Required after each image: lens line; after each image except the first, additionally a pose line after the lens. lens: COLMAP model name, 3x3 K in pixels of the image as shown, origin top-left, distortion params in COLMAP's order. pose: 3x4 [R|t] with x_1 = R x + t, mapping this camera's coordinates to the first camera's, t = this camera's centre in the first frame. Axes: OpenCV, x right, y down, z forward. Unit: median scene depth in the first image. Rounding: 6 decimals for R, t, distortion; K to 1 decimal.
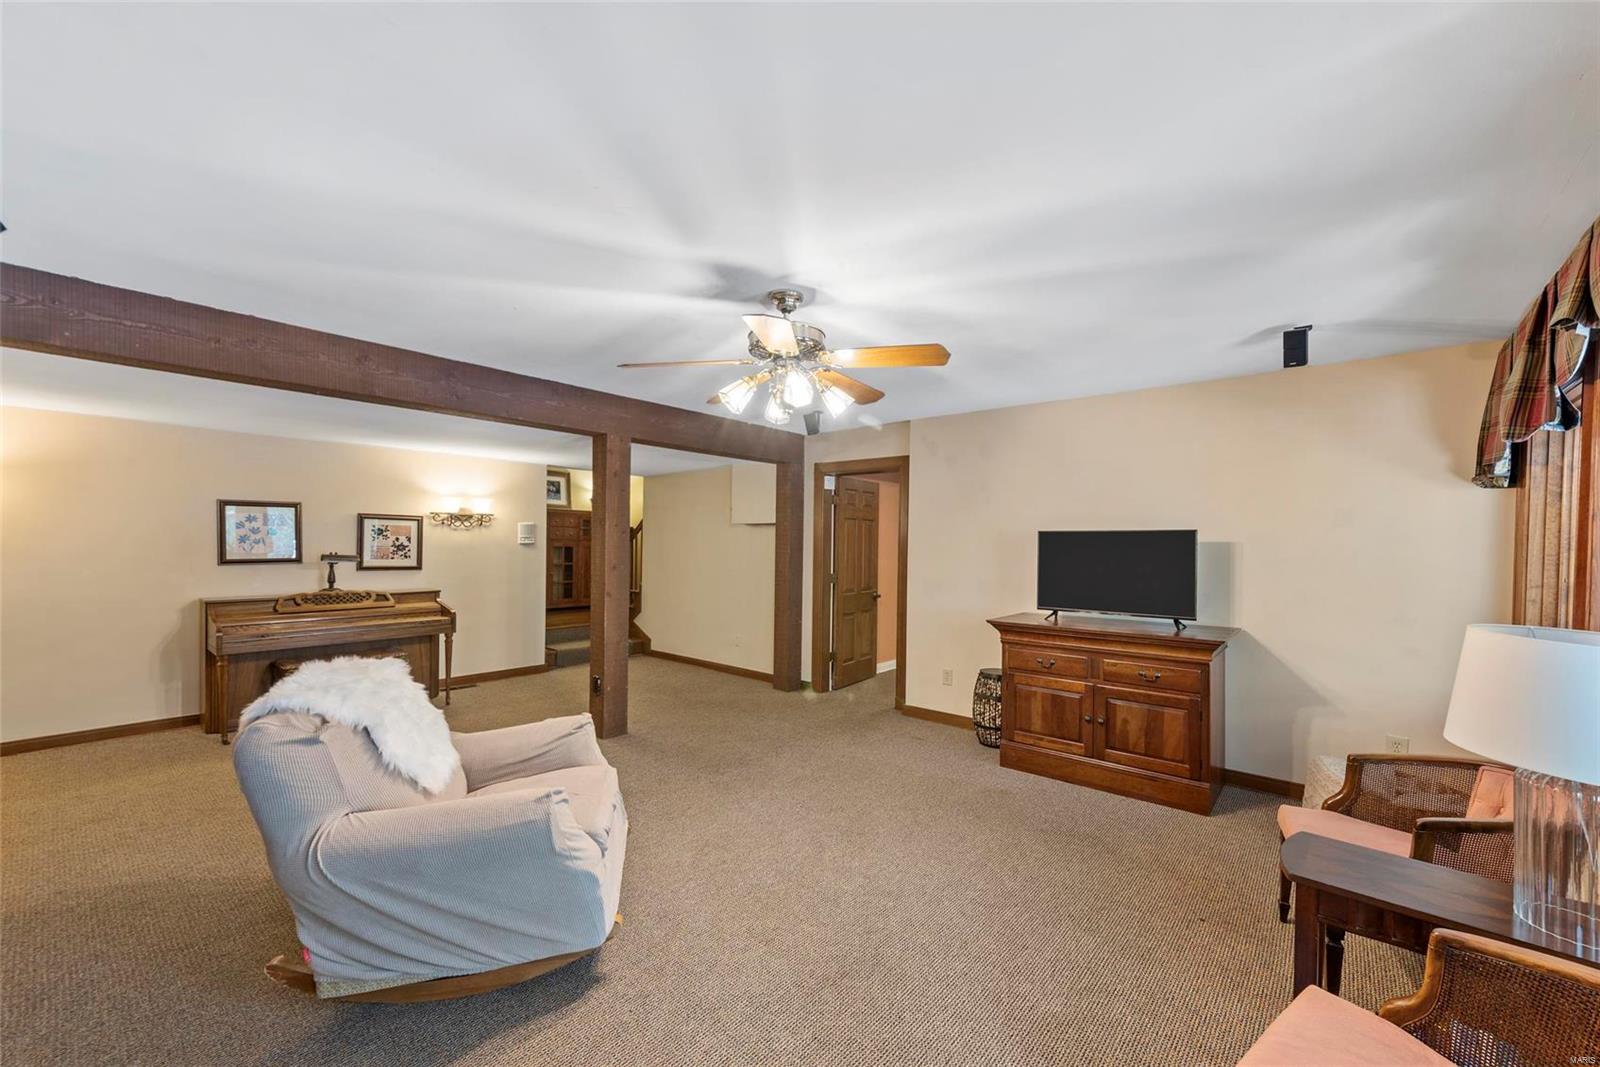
lens RADIAL K [[642.5, 0, 808.9], [0, 642.5, 544.5], [0, 0, 1]] dist [0.014267, -0.001960]
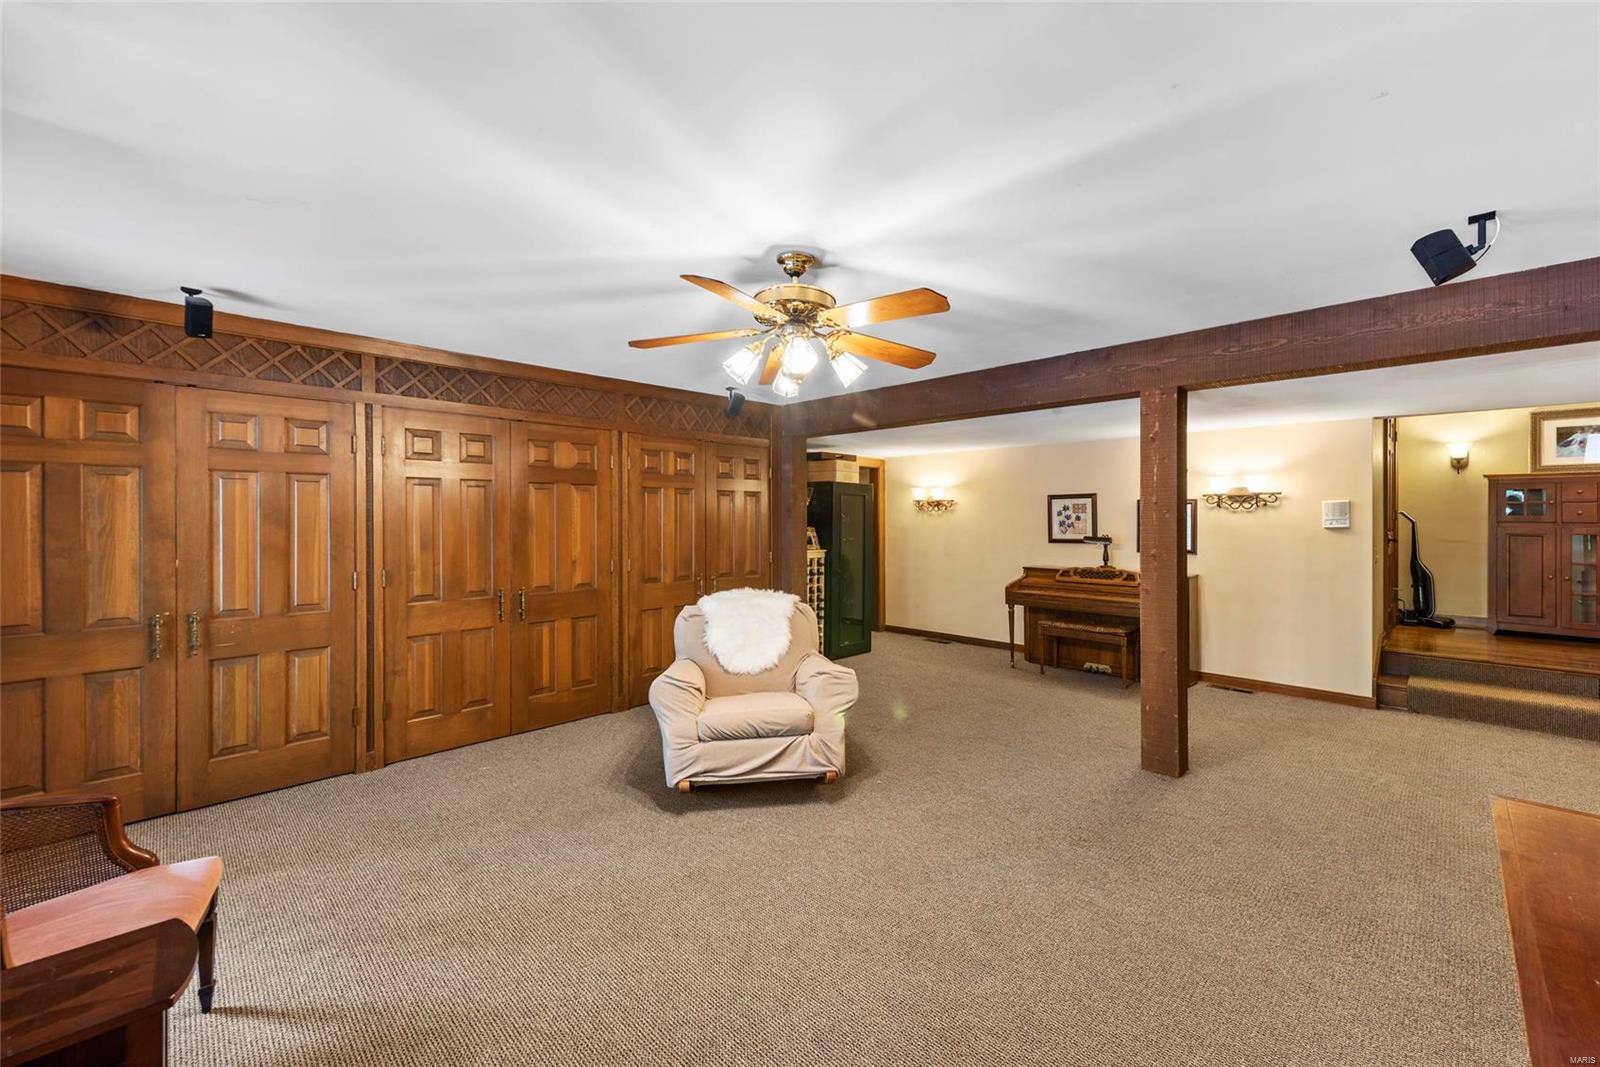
lens RADIAL K [[642.5, 0, 812.7], [0, 642.5, 524.9], [0, 0, 1]] dist [0.014267, -0.001960]
pose [[-0.075225, -0.003150, -0.997162, 0.456224], [-0.005281, 0.999982, -0.002761, 0.000355], [0.997153, 0.005058, -0.075240, 0.562743]]
